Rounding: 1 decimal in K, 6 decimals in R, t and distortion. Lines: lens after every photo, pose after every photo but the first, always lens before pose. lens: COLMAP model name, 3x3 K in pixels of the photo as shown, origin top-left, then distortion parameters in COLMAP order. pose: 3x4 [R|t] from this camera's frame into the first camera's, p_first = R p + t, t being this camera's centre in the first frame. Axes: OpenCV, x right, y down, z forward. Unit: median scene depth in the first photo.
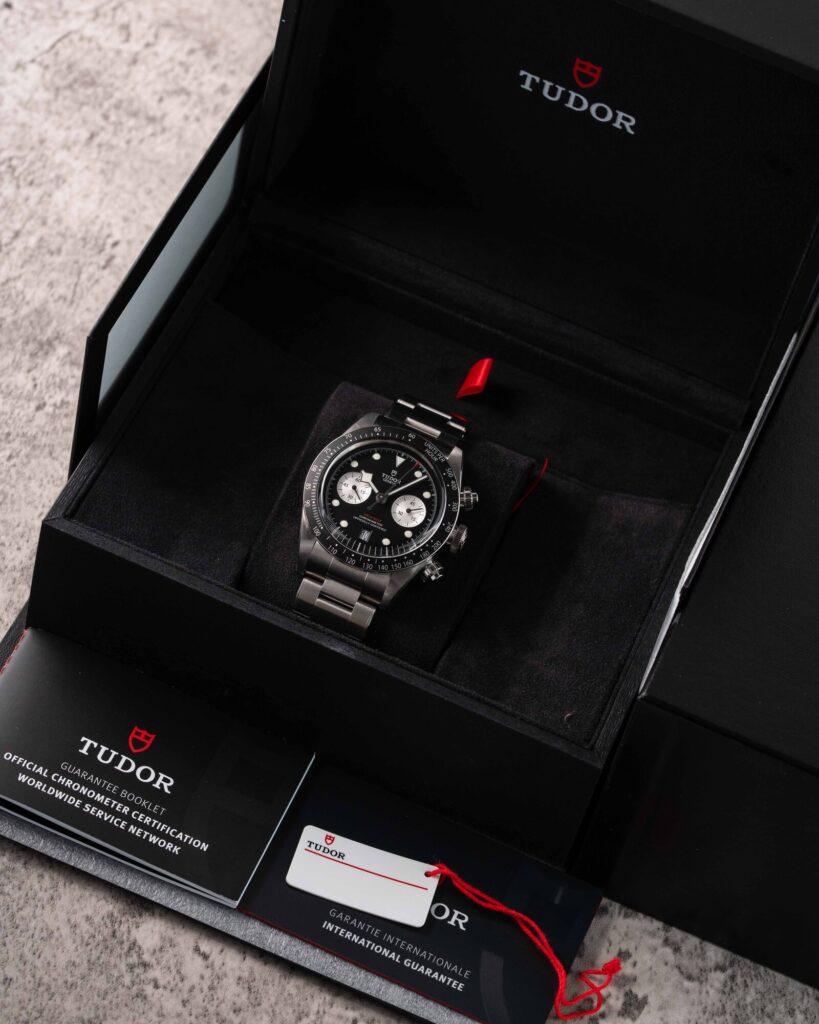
lens RADIAL K [[4489.8, 0, 410.4], [0, 4489.8, 512.0], [0, 0, 1]] dist [0.015381, 0.000000]
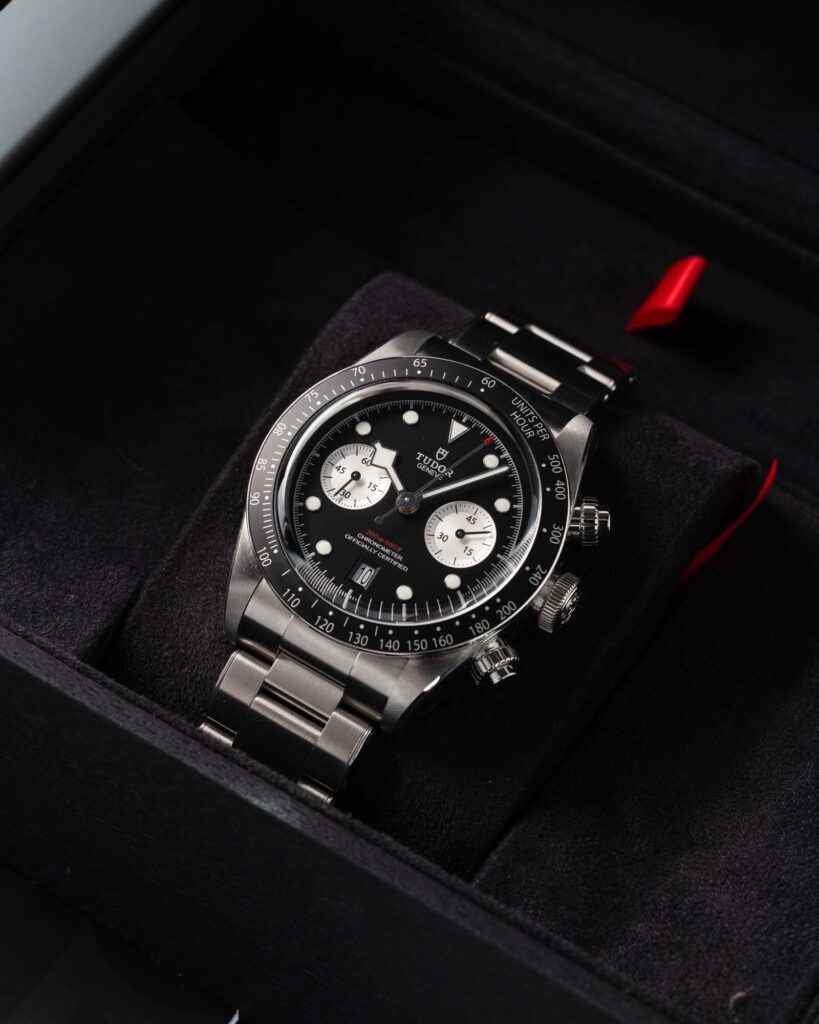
lens RADIAL K [[4489.8, 0, 405.8], [0, 4489.8, 510.9], [0, 0, 1]] dist [0.015381, 0.000000]
pose [[0.984926, 0.092752, -0.146009, 0.063865], [-0.096715, 0.995106, -0.020271, 0.007620], [0.143414, 0.034087, 0.989076, 0.521911]]
